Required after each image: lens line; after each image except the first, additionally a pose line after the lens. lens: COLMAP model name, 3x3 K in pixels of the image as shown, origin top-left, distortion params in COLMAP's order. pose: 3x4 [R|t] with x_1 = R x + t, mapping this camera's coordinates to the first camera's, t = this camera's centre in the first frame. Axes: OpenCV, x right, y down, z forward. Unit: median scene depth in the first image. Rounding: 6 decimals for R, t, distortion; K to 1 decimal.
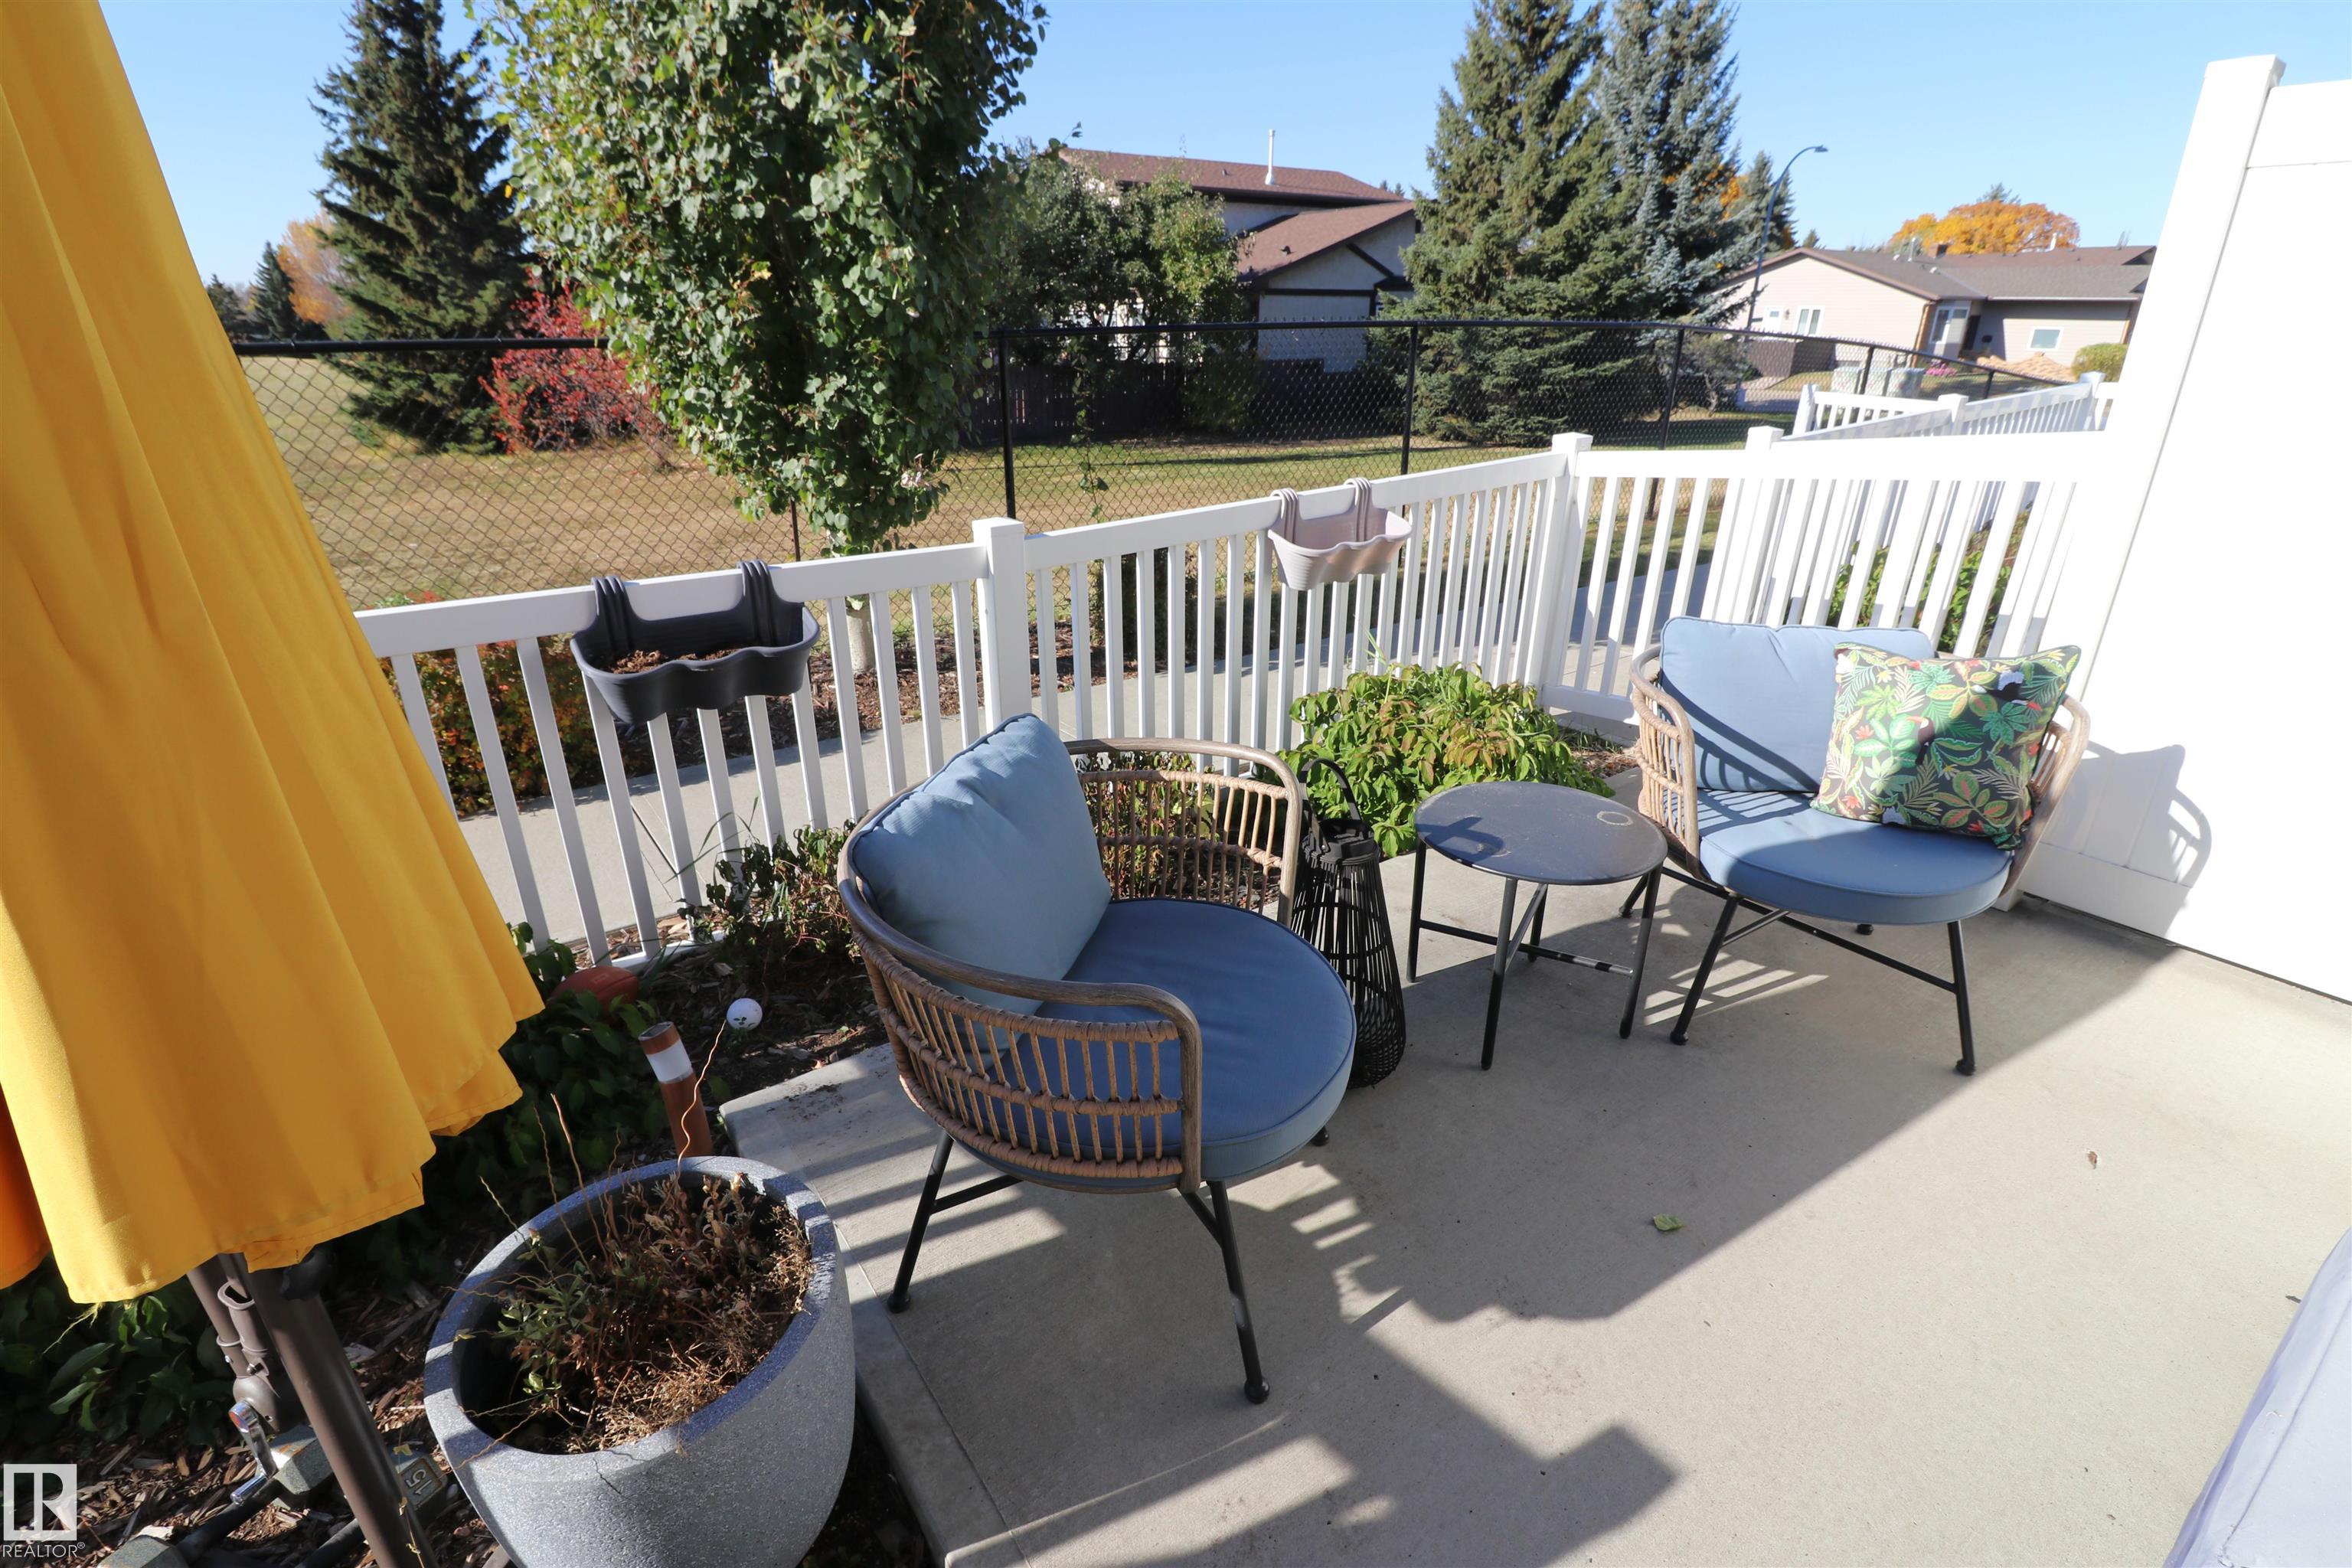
lens RADIAL K [[1093.3, 0, 1175.1], [0, 1093.3, 791.1], [0, 0, 1]] dist [0.000384, -0.011739]
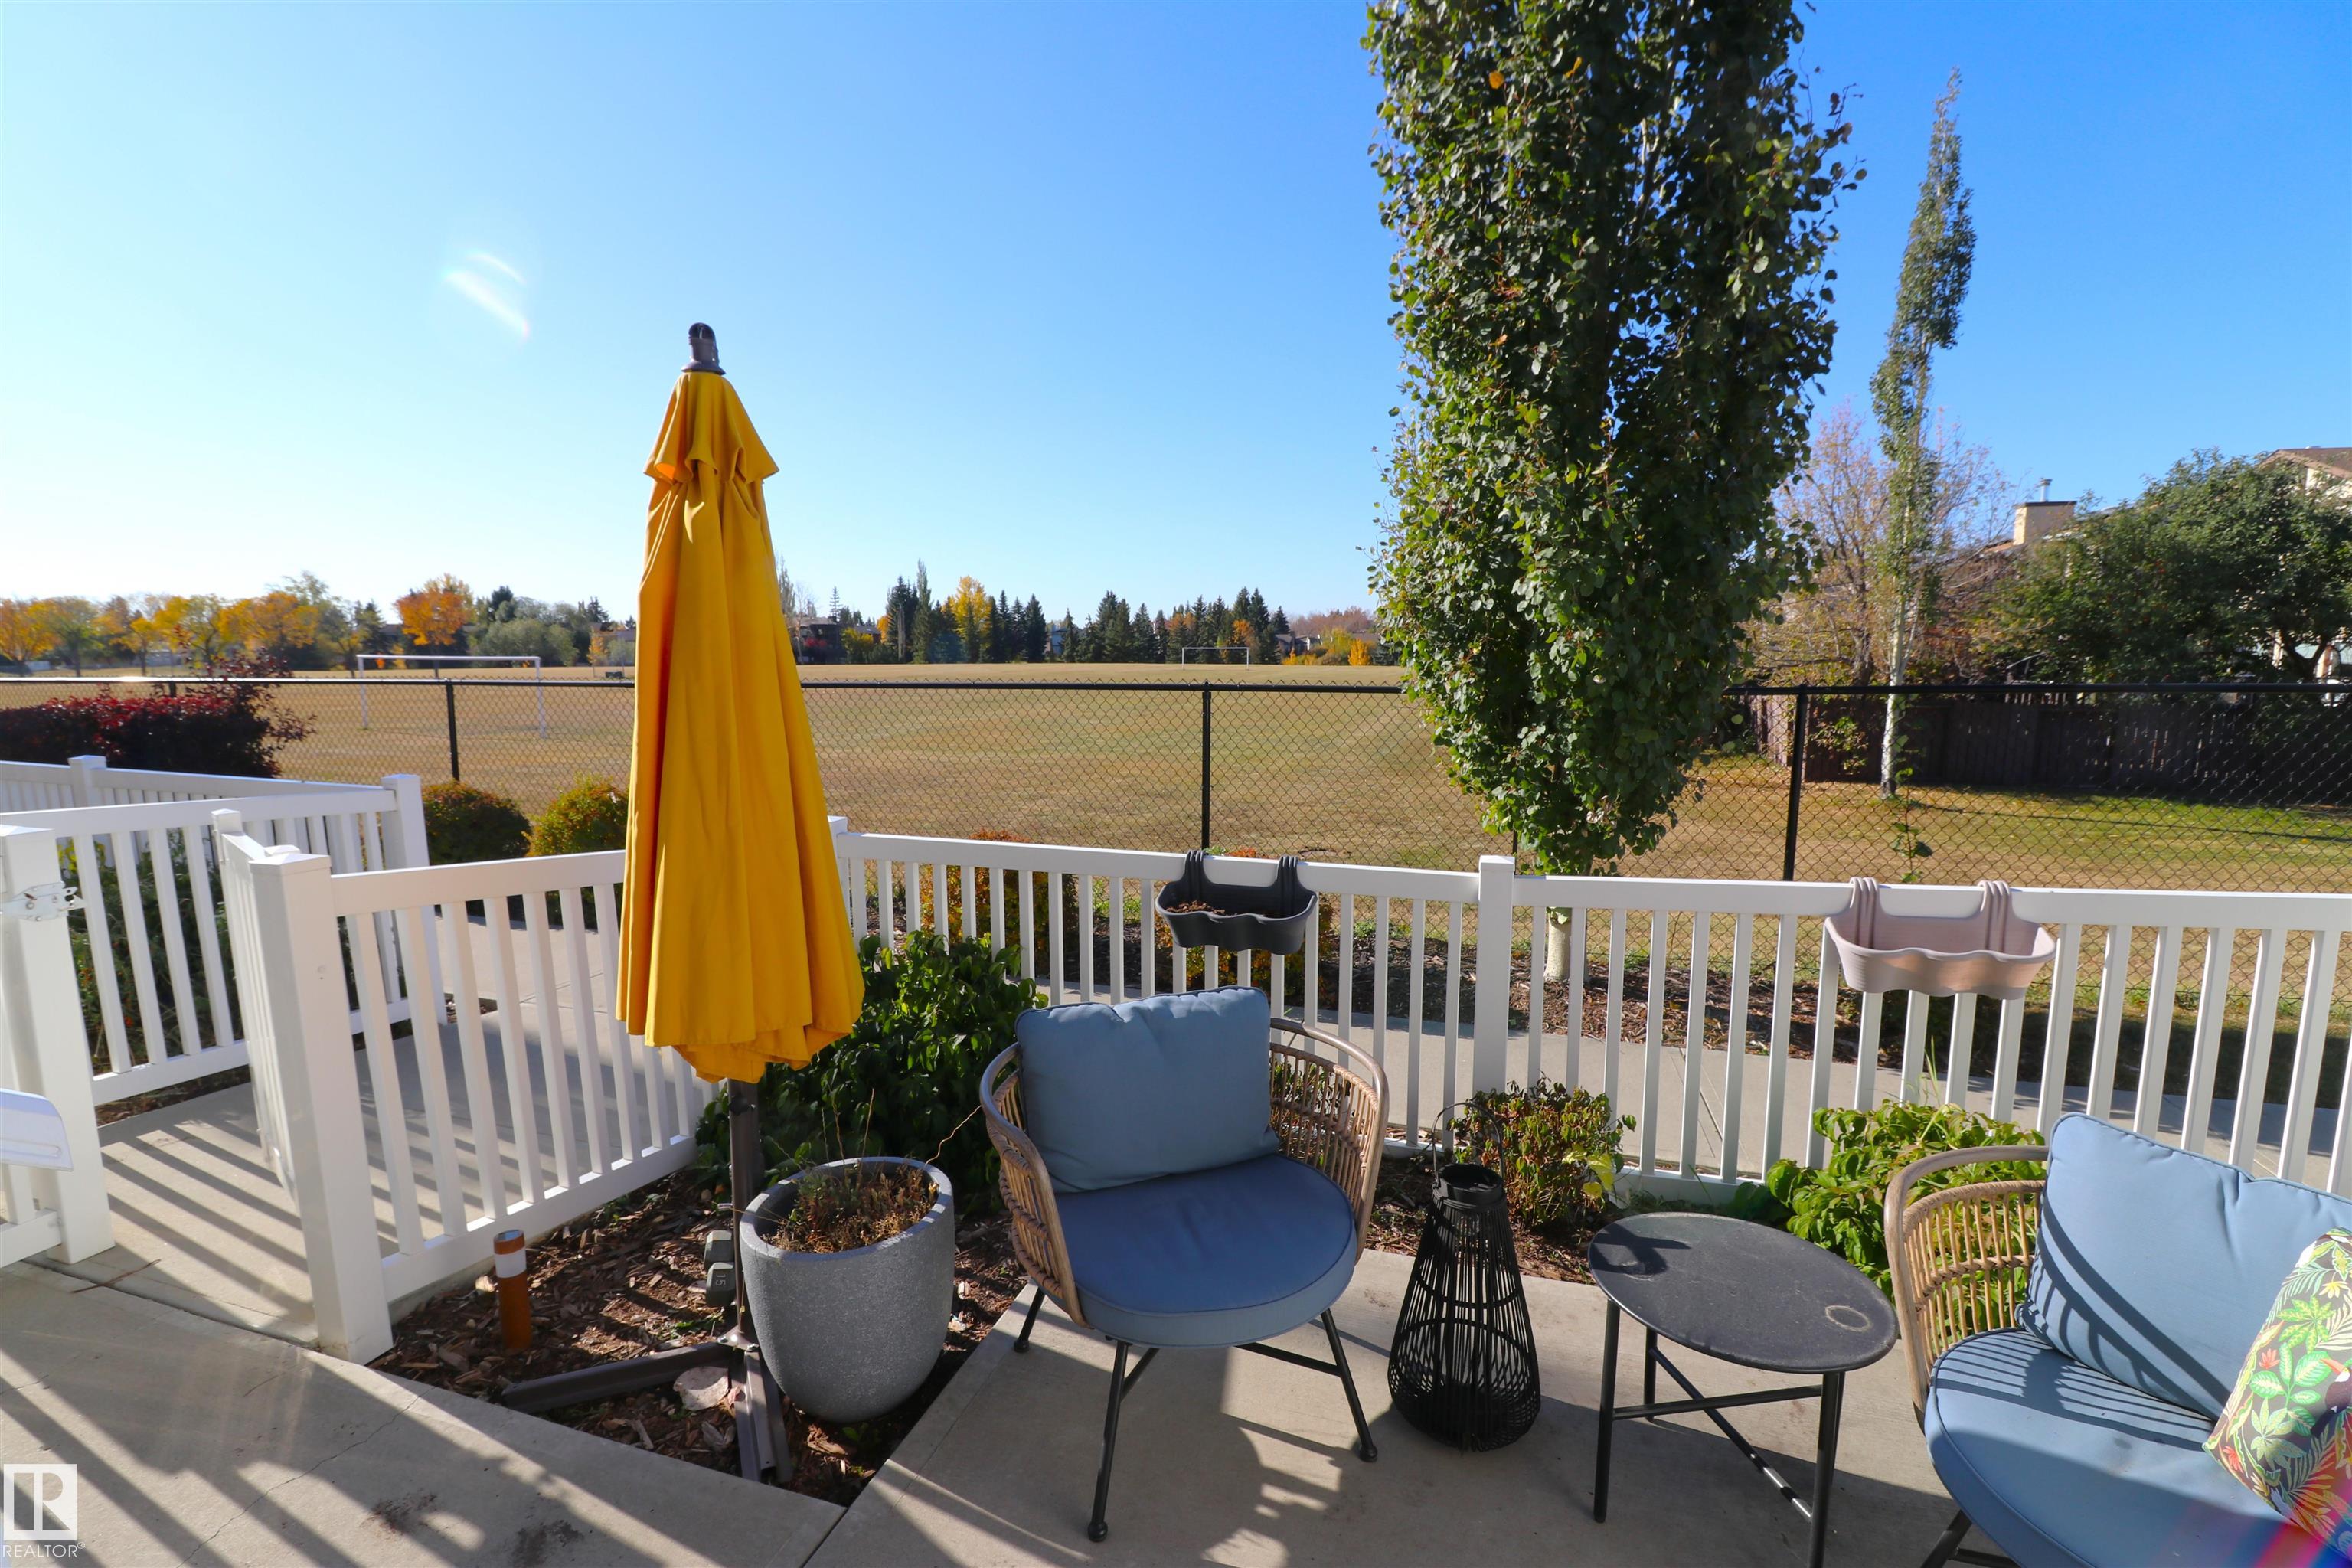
lens RADIAL K [[1093.3, 0, 1175.1], [0, 1093.3, 791.1], [0, 0, 1]] dist [0.000384, -0.011739]
pose [[0.609374, 0.106508, -0.785696, 0.403234], [-0.312937, 0.942797, -0.114905, -0.055166], [0.728514, 0.315894, 0.607847, 0.013370]]
